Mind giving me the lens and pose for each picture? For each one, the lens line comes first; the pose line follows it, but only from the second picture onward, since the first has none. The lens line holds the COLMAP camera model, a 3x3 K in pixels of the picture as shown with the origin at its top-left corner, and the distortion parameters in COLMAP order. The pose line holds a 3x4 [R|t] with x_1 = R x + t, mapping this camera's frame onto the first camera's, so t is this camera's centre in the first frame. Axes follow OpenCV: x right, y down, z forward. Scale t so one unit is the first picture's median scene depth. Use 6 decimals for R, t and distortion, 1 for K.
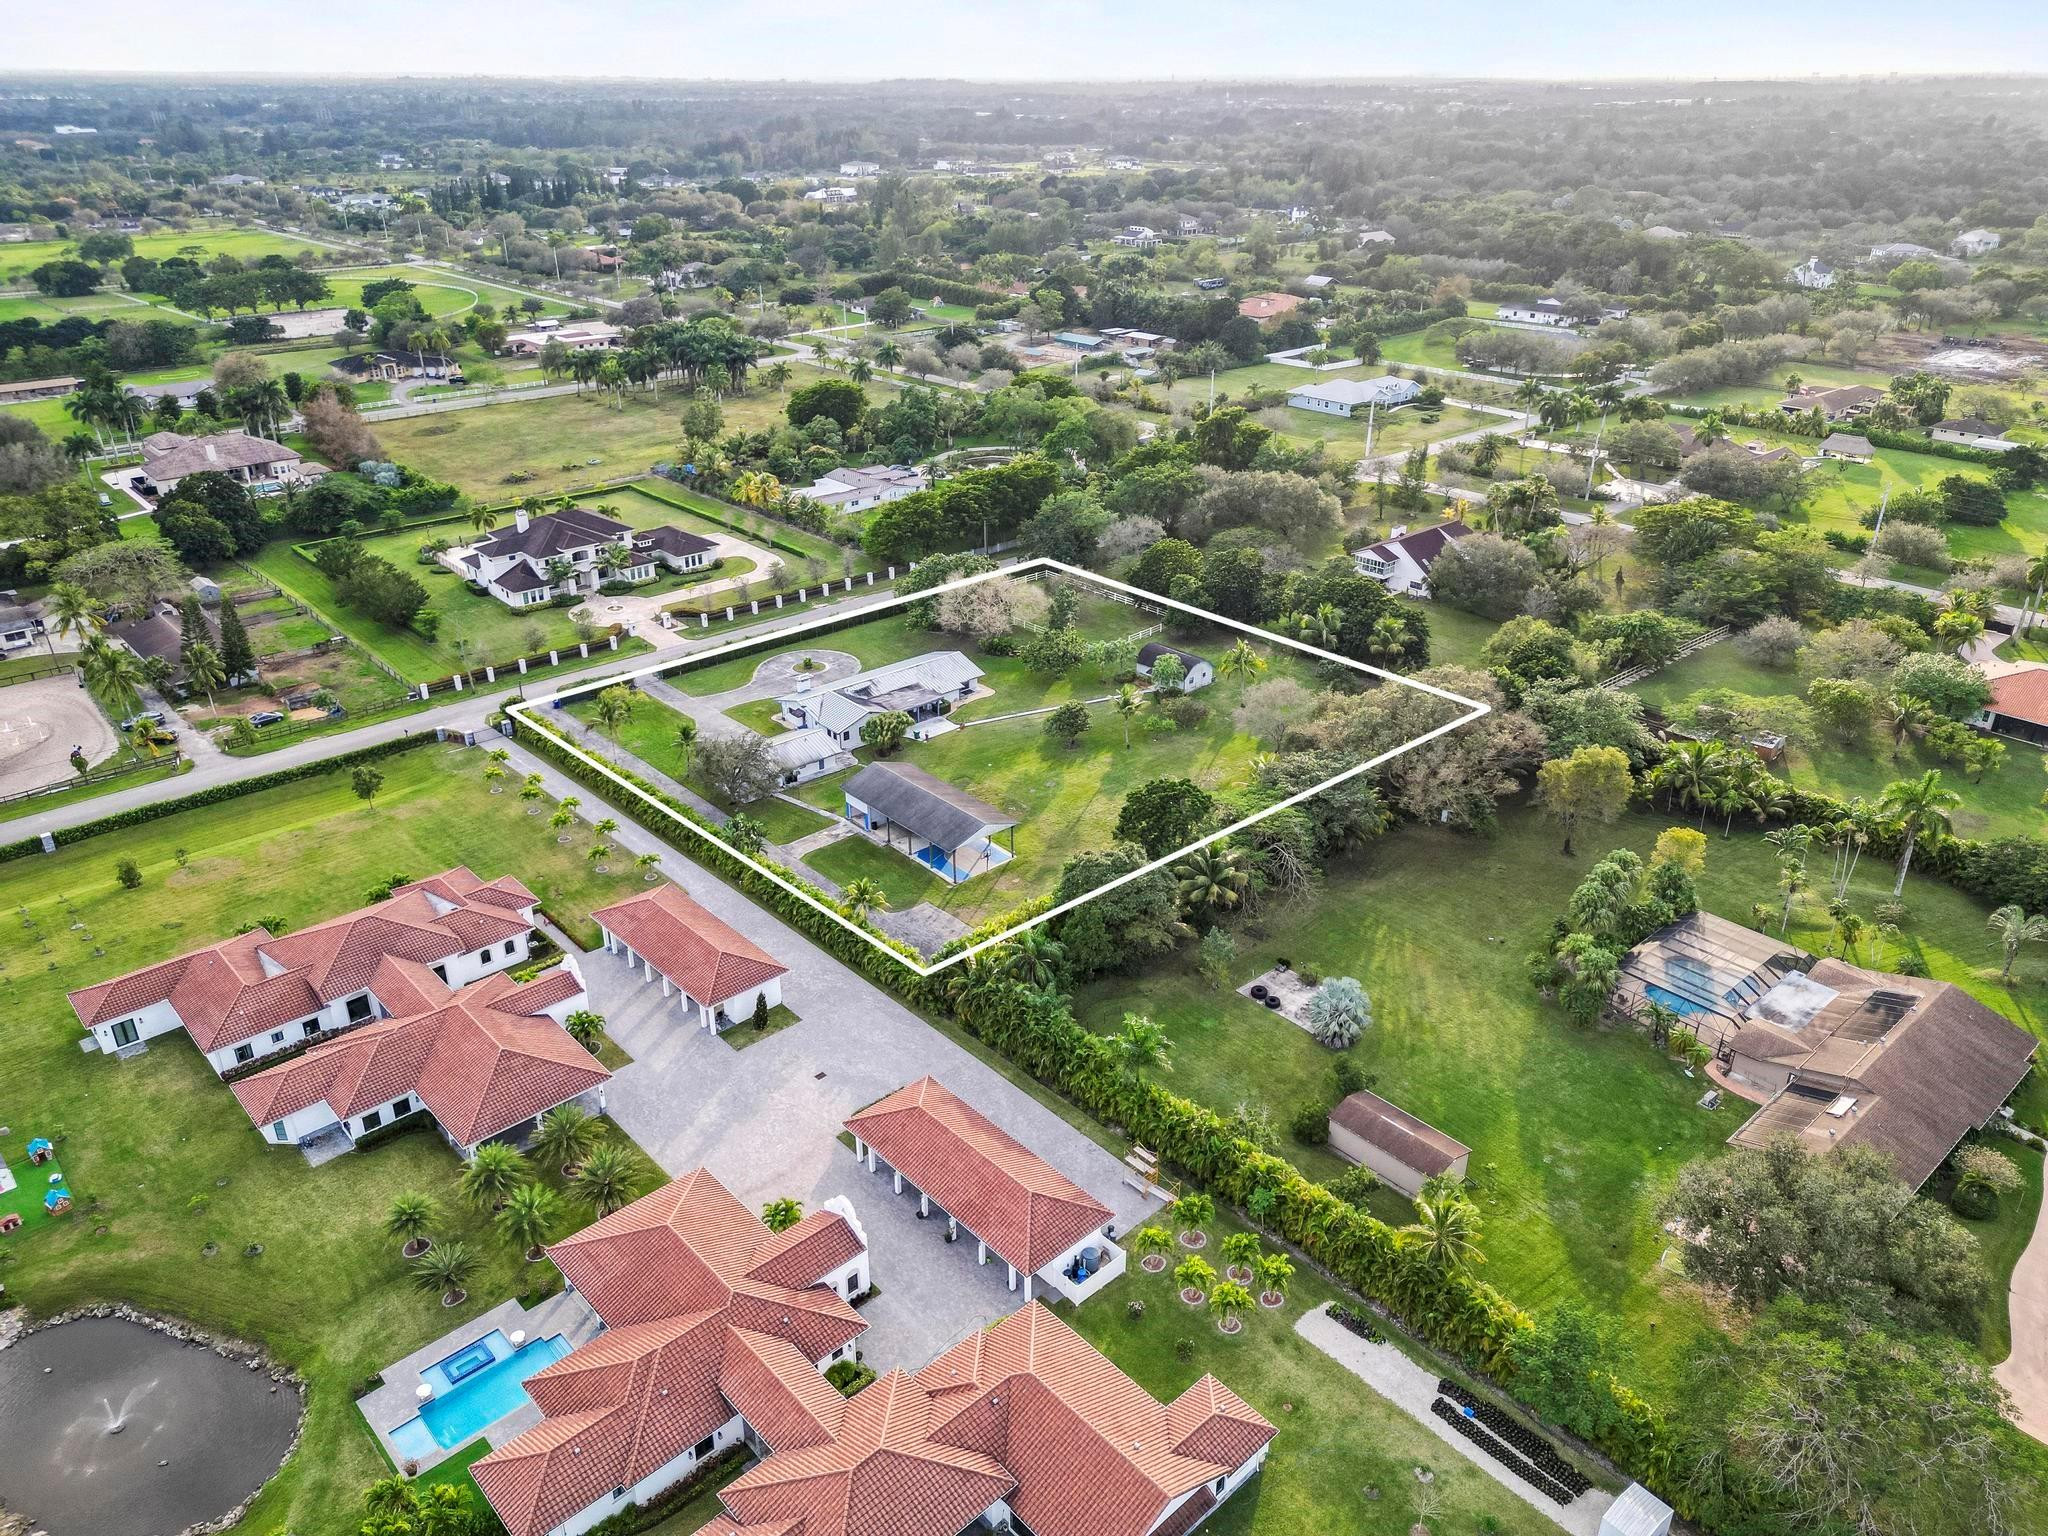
lens RADIAL K [[1424.3, 0, 1022.0], [0, 1424.3, 770.8], [0, 0, 1]] dist [0.081979, -0.080906]
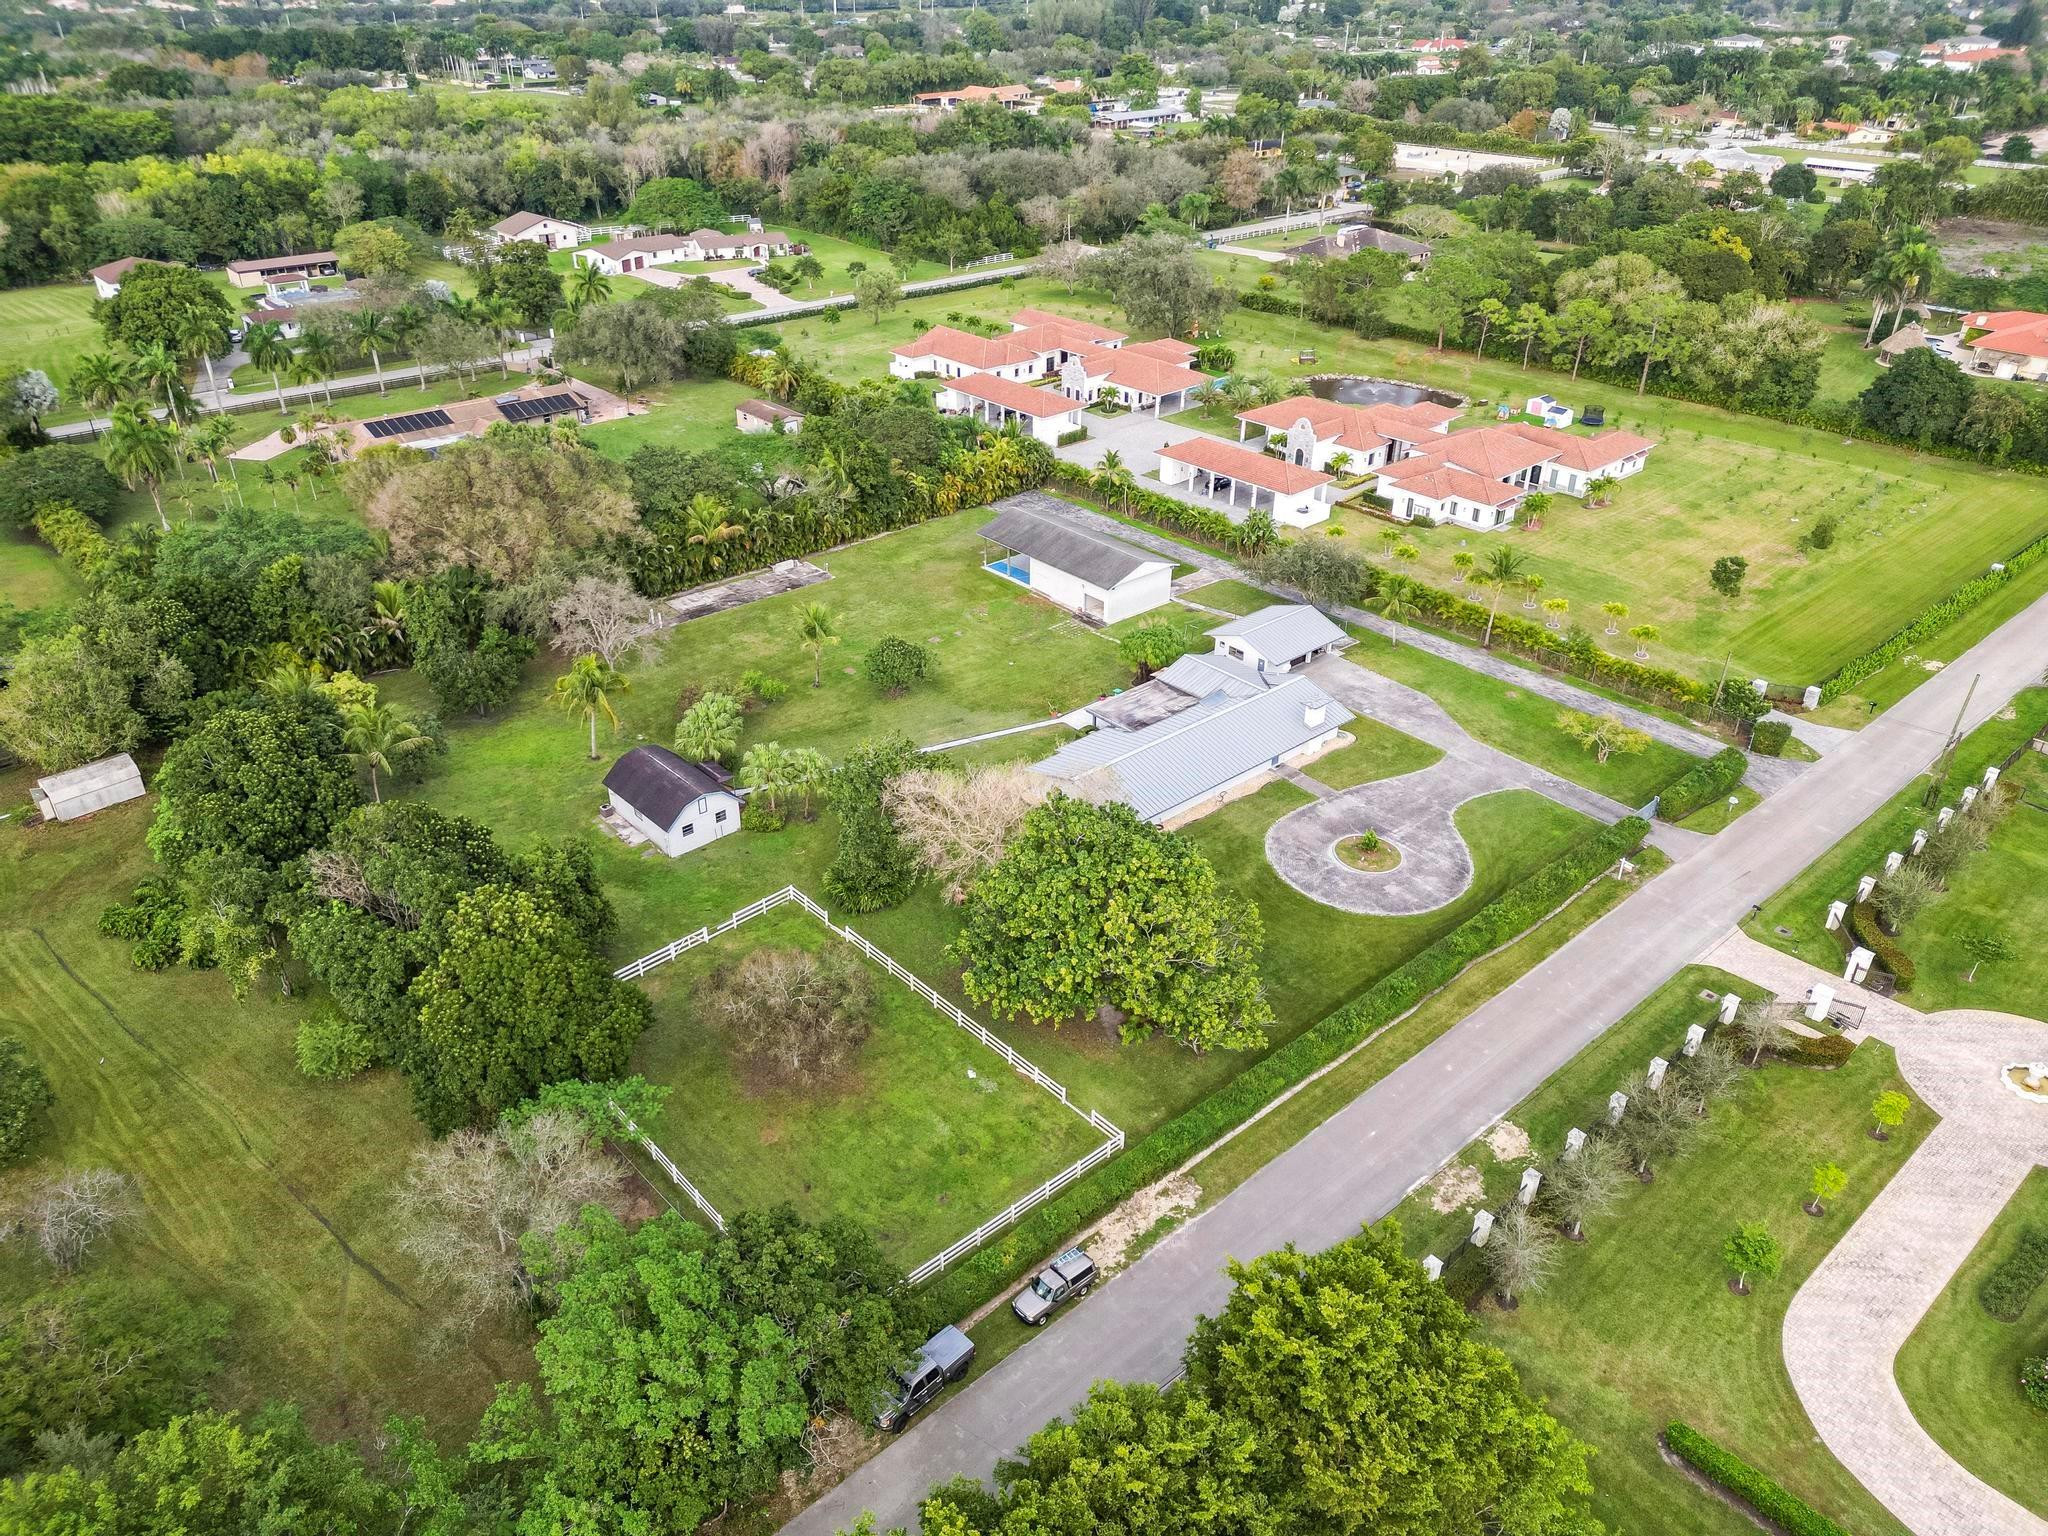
lens RADIAL K [[1424.3, 0, 1022.0], [0, 1424.3, 770.8], [0, 0, 1]] dist [0.081979, -0.080906]
pose [[-0.999986, -0.005243, 0.000358, -0.023906], [-0.002616, 0.555776, 0.831328, -0.493711], [-0.004557, 0.831316, -0.555782, 1.205195]]
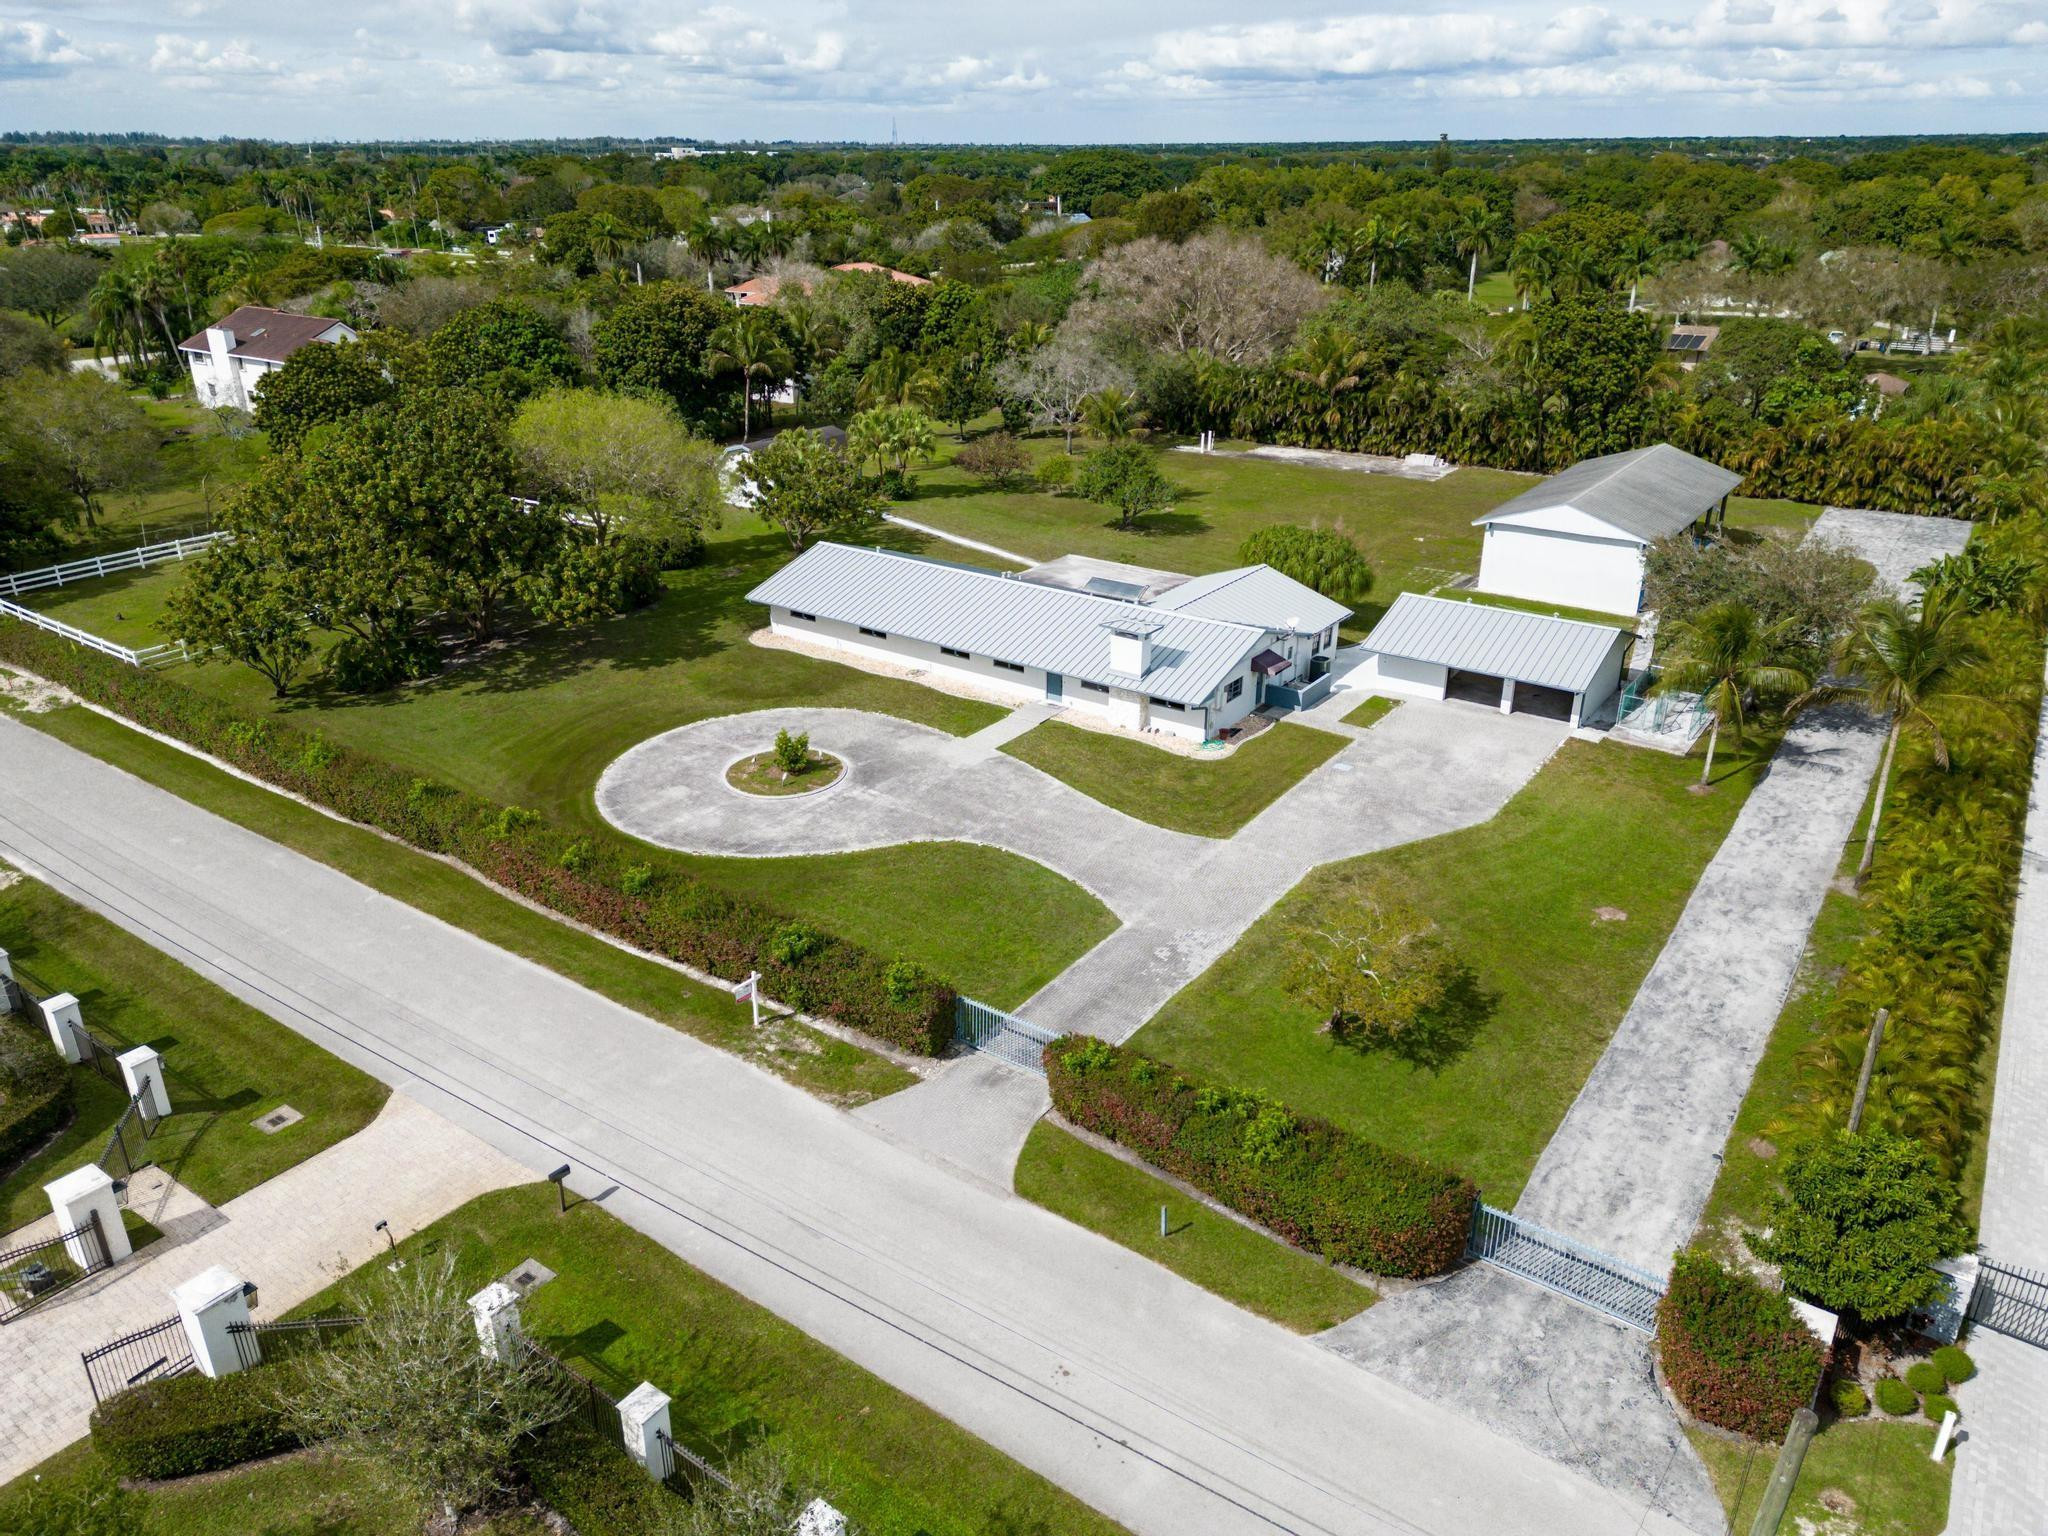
lens RADIAL K [[1424.3, 0, 1022.0], [0, 1424.3, 770.8], [0, 0, 1]] dist [0.081979, -0.080906]
pose [[-0.222202, -0.388419, 0.894291, -0.398018], [0.430039, 0.784140, 0.447427, -0.172642], [-0.875039, 0.483999, -0.007202, 0.916975]]
